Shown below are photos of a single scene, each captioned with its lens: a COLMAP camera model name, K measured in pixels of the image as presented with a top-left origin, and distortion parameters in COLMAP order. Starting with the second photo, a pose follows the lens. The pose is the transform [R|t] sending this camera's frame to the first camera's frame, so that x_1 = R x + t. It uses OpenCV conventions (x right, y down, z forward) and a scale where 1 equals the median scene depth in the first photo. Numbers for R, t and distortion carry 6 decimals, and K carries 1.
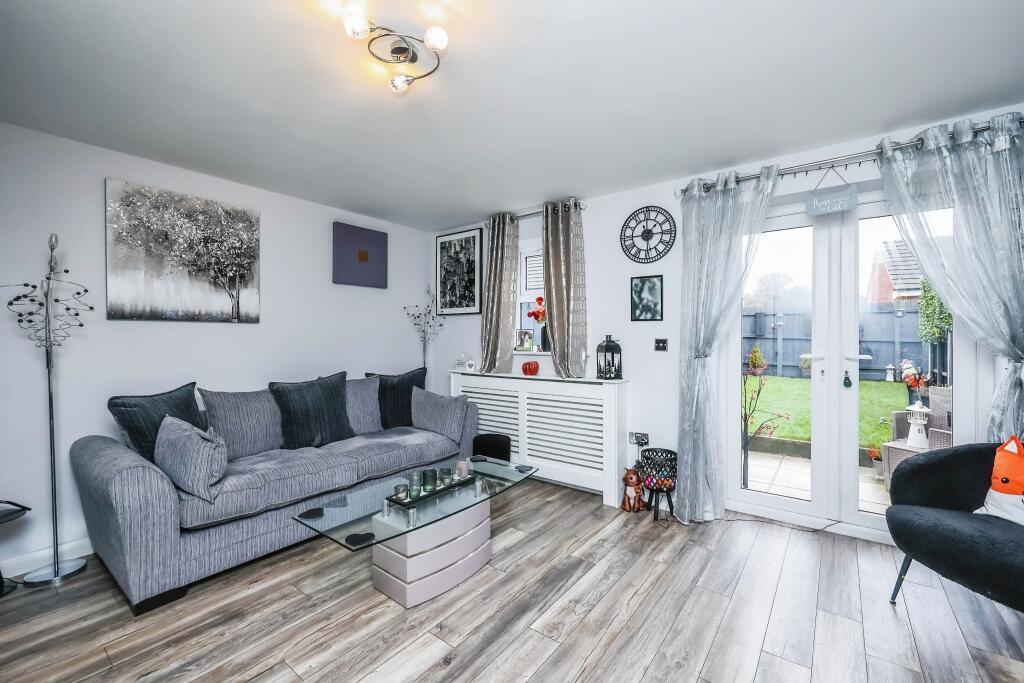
lens RADIAL K [[417.8, 0, 522.9], [0, 417.8, 339.3], [0, 0, 1]] dist [-0.000670, -0.000173]
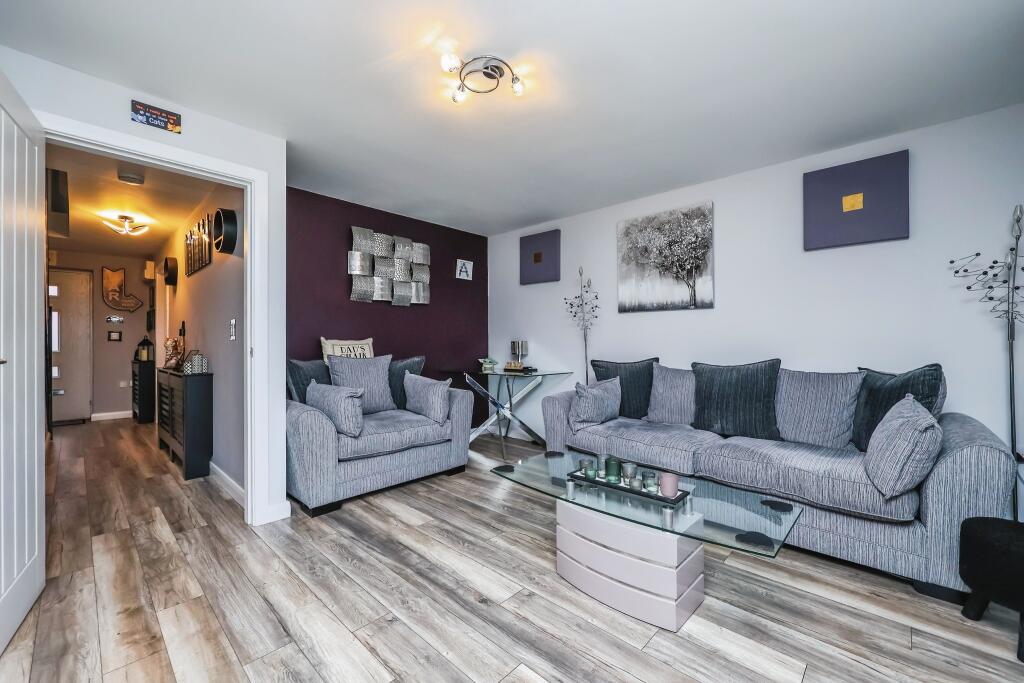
lens RADIAL K [[417.8, 0, 519.6], [0, 417.8, 339.8], [0, 0, 1]] dist [-0.000670, -0.000173]
pose [[-0.109353, -0.007146, -0.993977, 0.493770], [-0.002706, 0.999973, -0.006891, 0.053363], [0.993999, 0.001936, -0.109370, 0.667000]]
